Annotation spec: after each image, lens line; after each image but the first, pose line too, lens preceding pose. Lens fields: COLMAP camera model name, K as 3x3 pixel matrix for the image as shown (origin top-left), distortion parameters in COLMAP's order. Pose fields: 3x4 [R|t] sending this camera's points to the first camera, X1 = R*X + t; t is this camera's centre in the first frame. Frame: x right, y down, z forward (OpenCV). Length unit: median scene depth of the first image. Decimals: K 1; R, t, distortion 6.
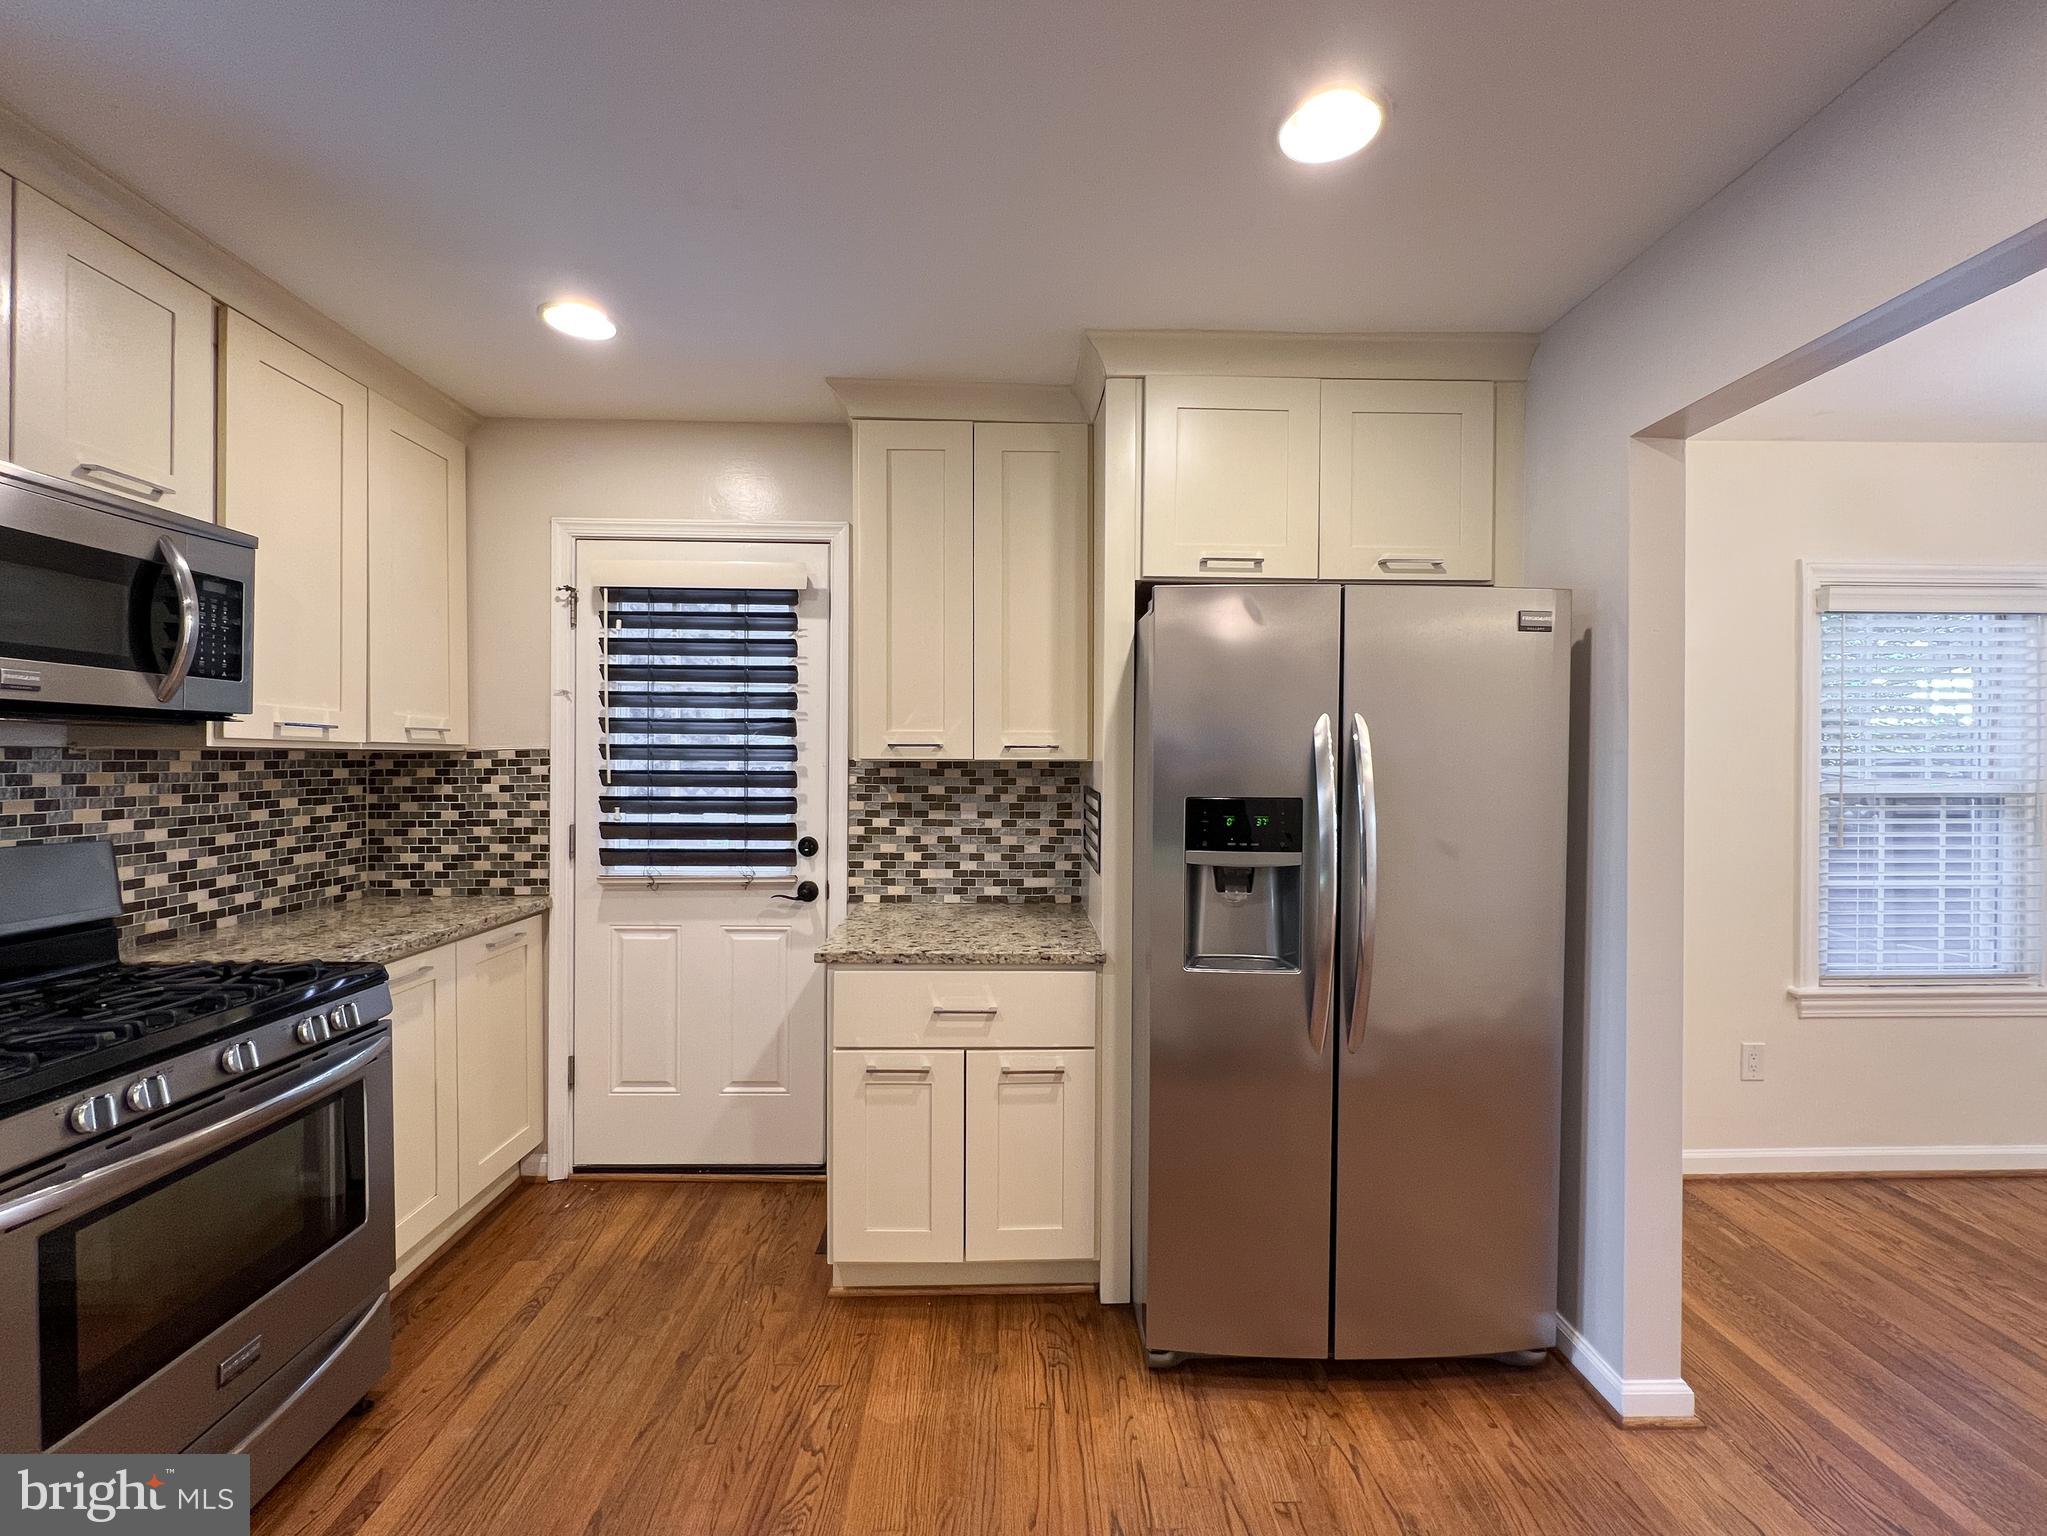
lens RADIAL K [[822.1, 0, 1026.6], [0, 822.1, 770.2], [0, 0, 1]] dist [-0.001694, 0.000024]
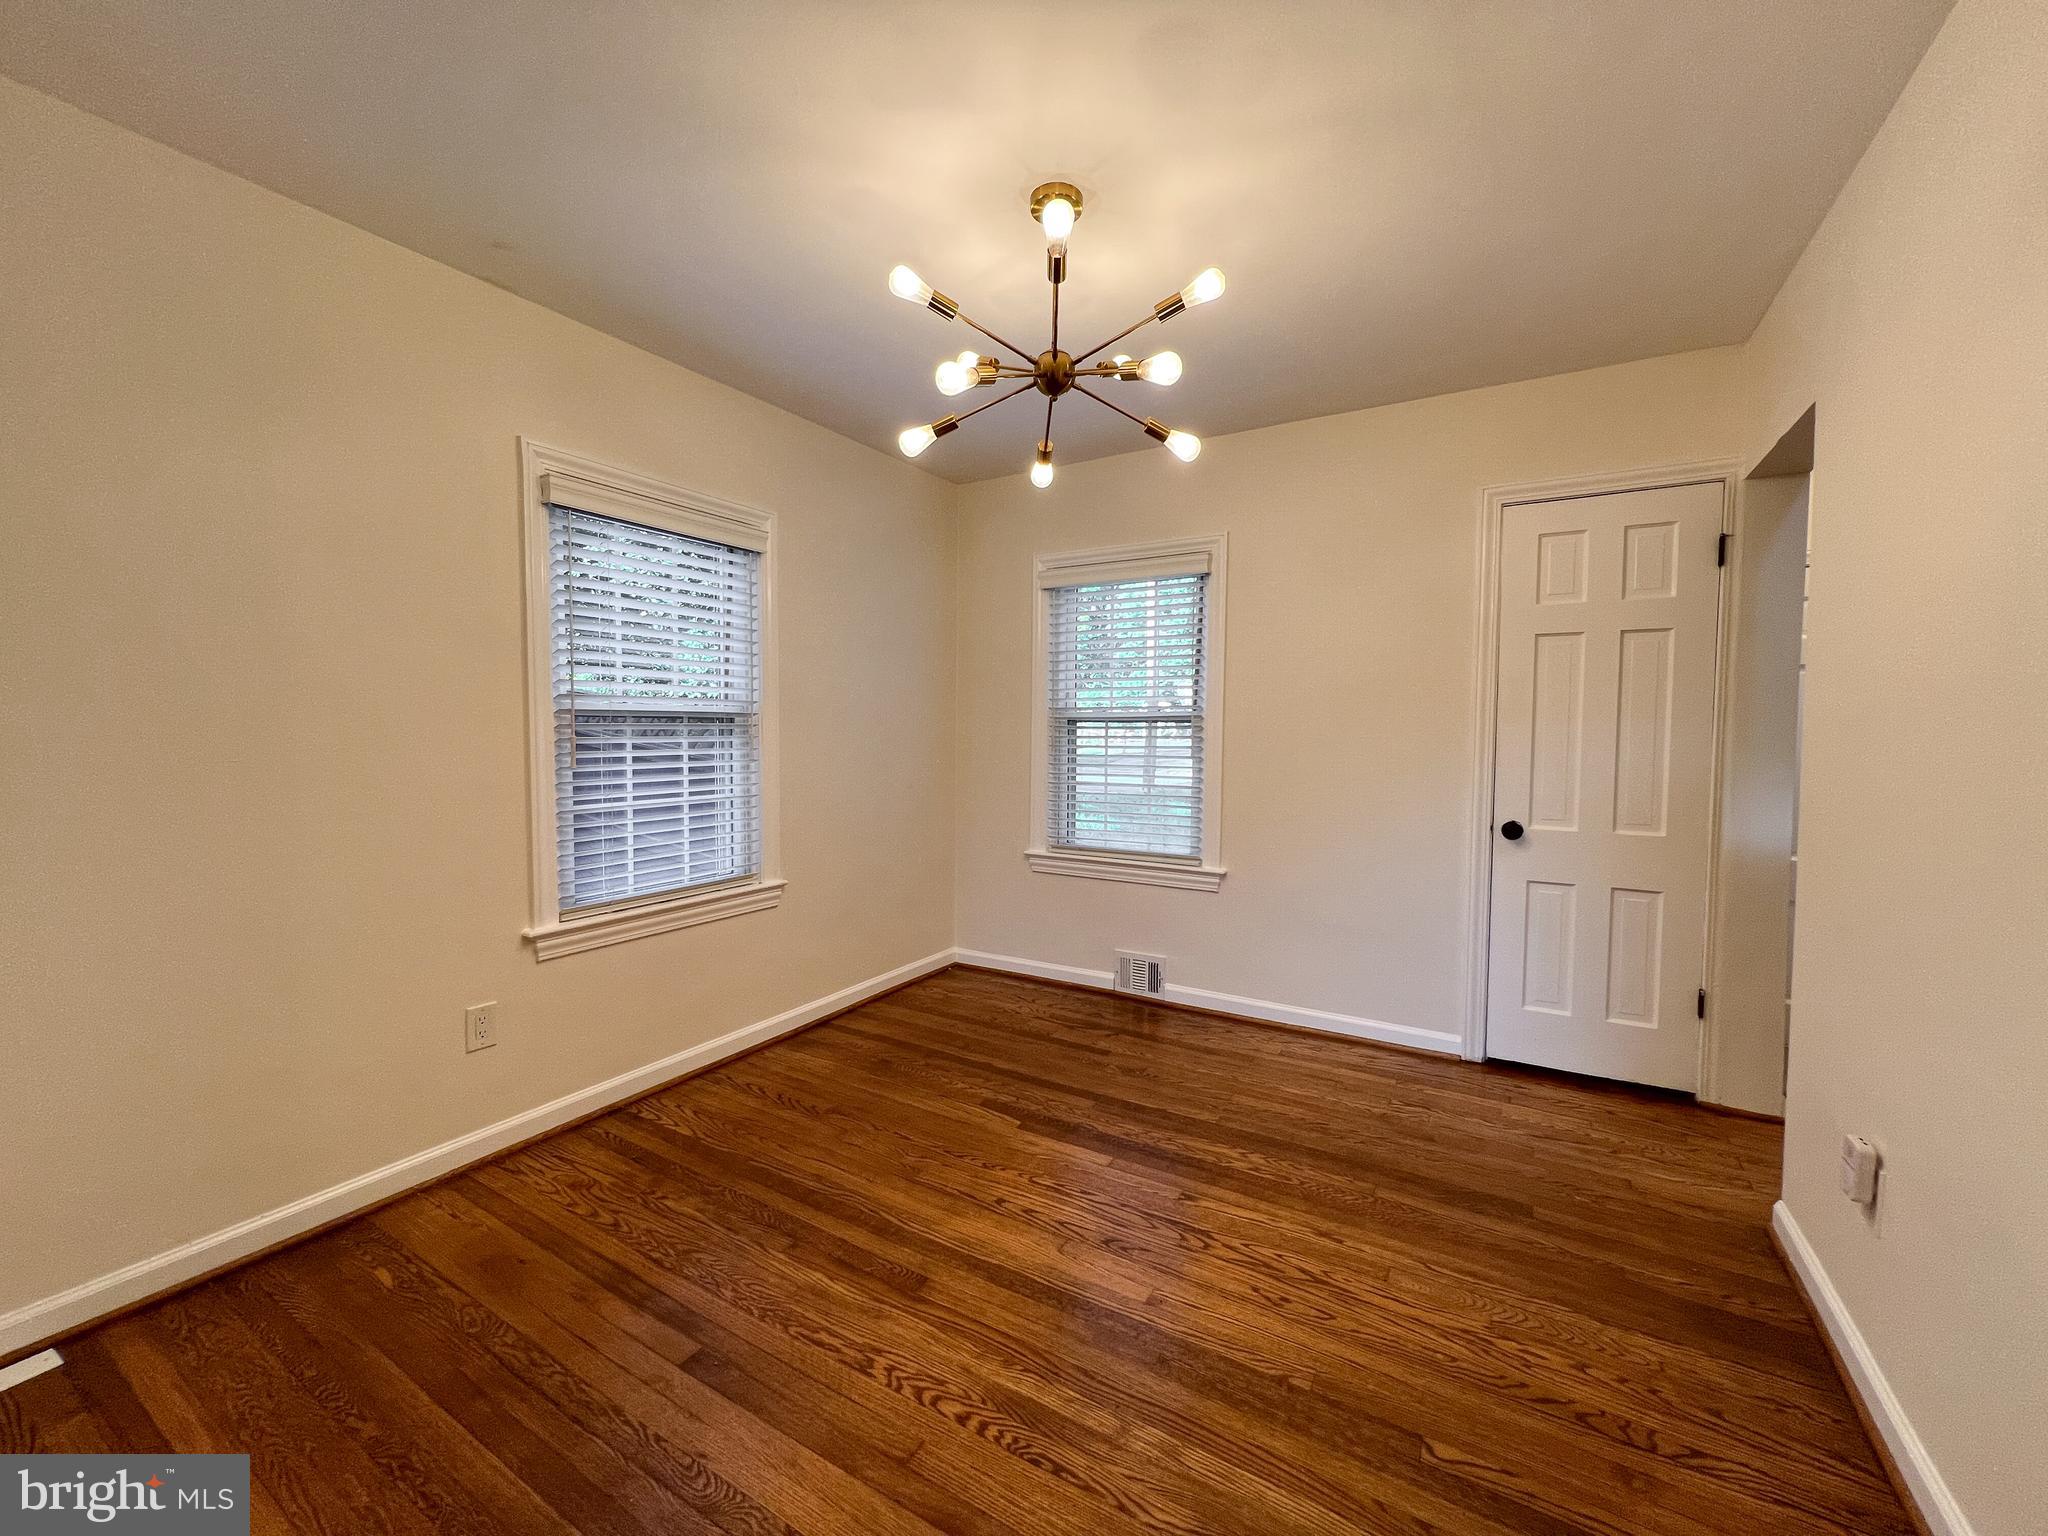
lens RADIAL K [[818.1, 0, 1031.2], [0, 818.1, 767.1], [0, 0, 1]] dist [-0.002327, 0.001776]
pose [[0.533417, -0.040760, 0.844870, 0.491148], [0.001364, 0.998878, 0.047329, 0.050246], [-0.845851, -0.024094, 0.532874, 0.082979]]
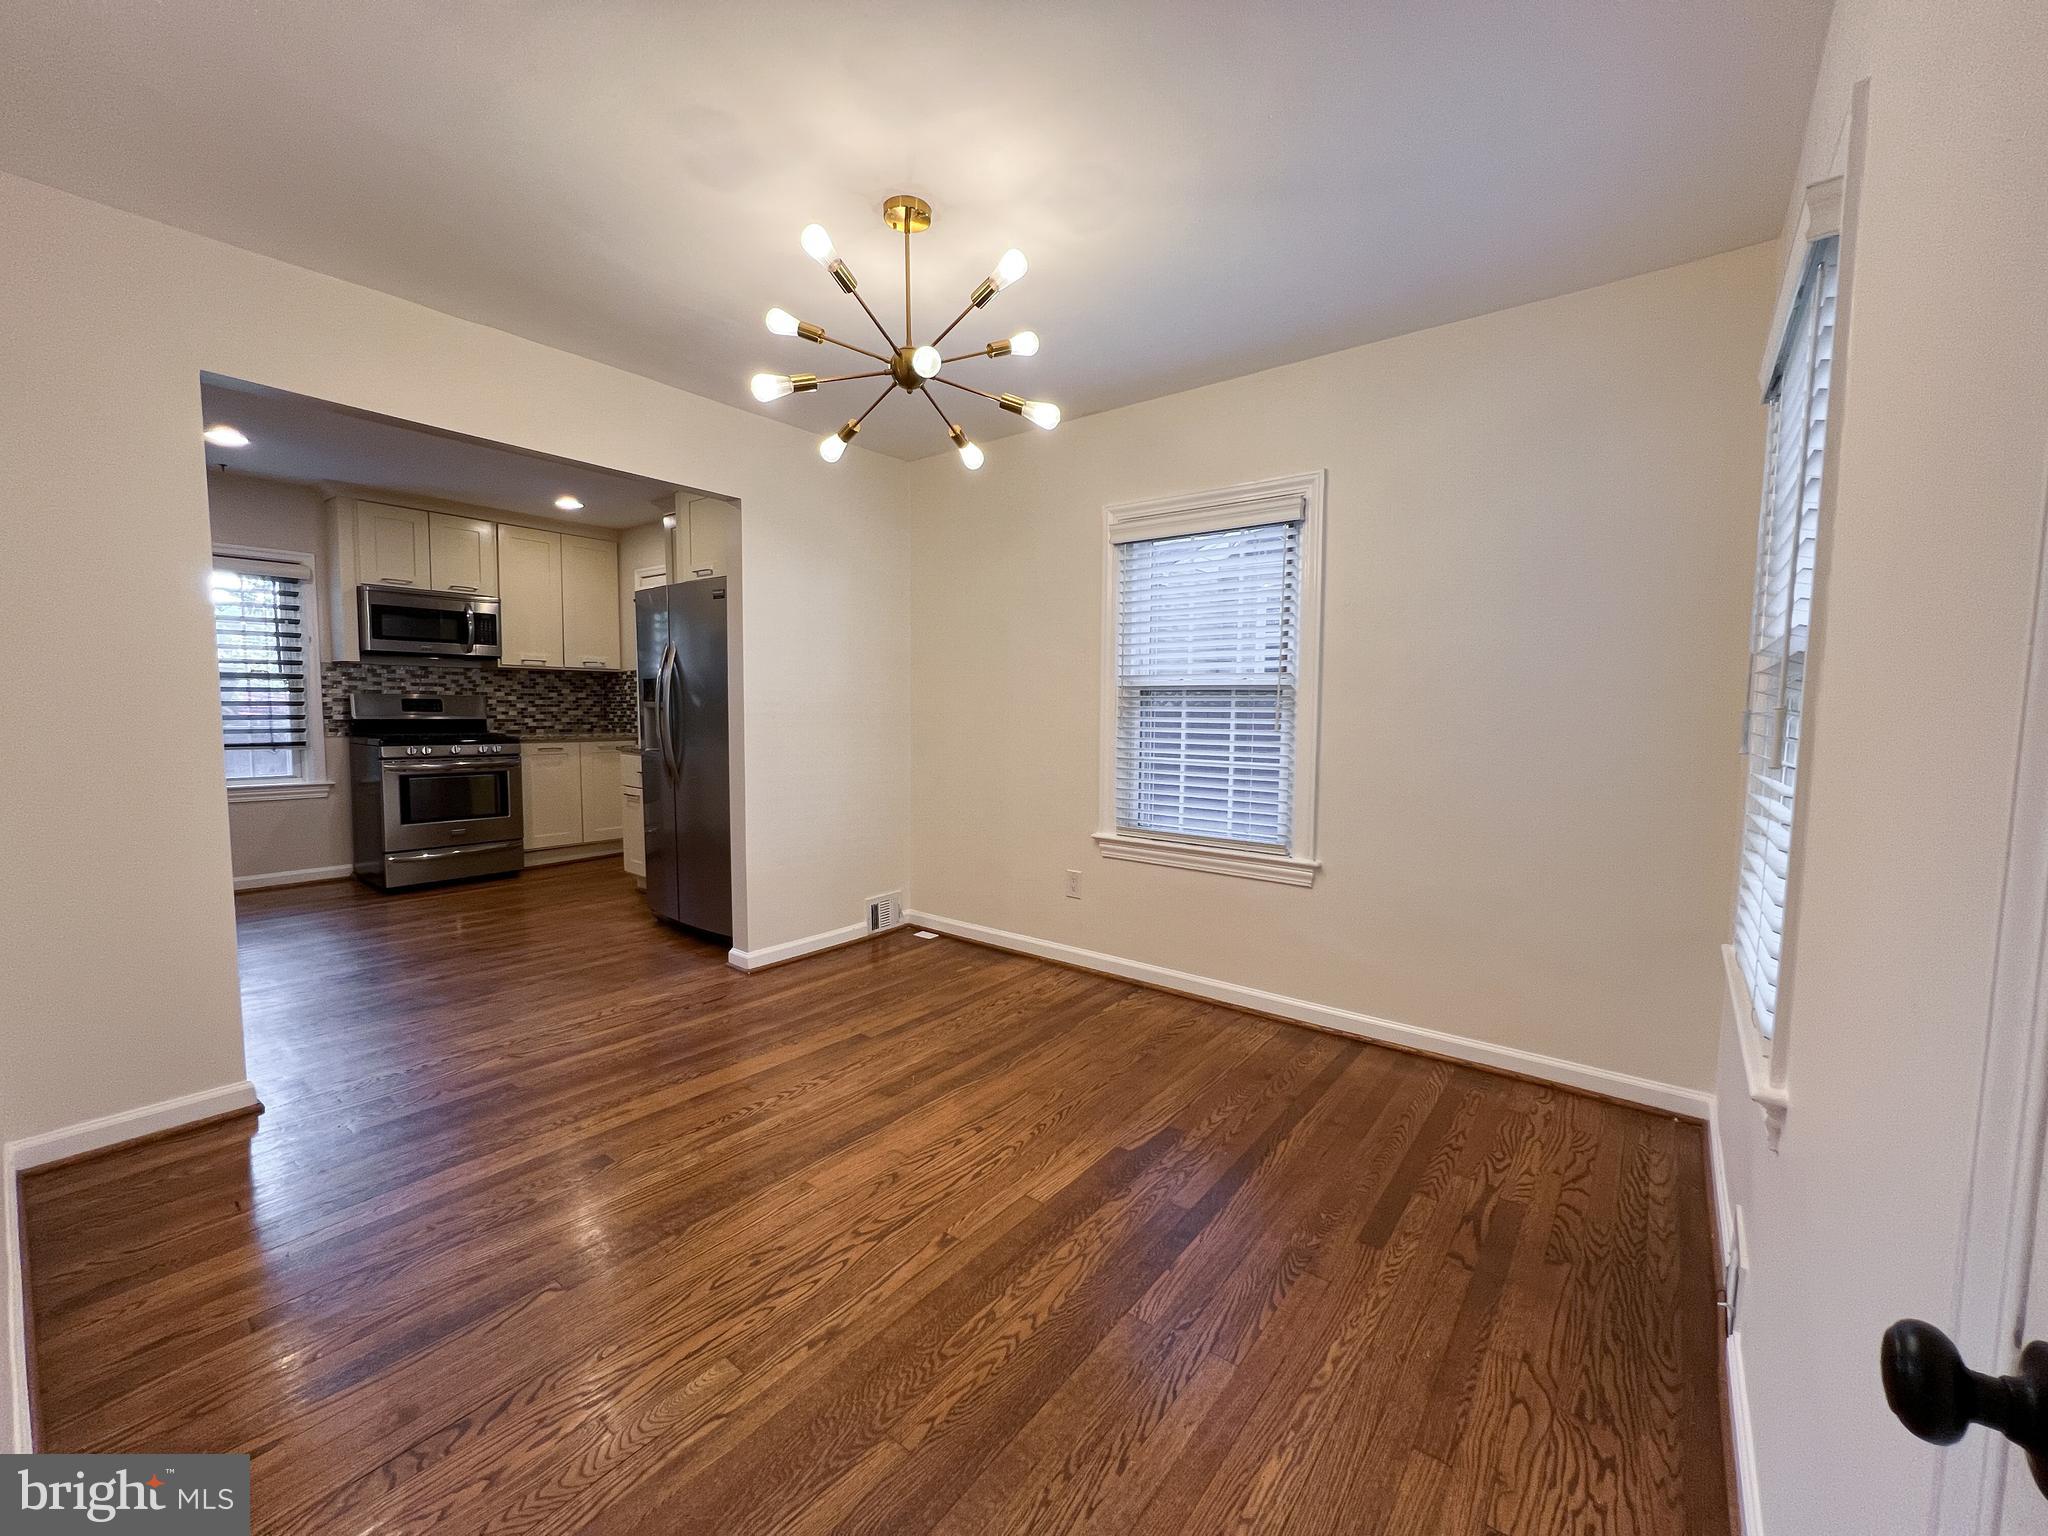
lens RADIAL K [[818.1, 0, 1012.6], [0, 818.1, 760.1], [0, 0, 1]] dist [-0.002327, 0.001776]
pose [[0.766078, 0.050976, -0.640723, 1.675259], [-0.015029, 0.997998, 0.061432, 0.068380], [0.642572, -0.037432, 0.765311, -0.097458]]
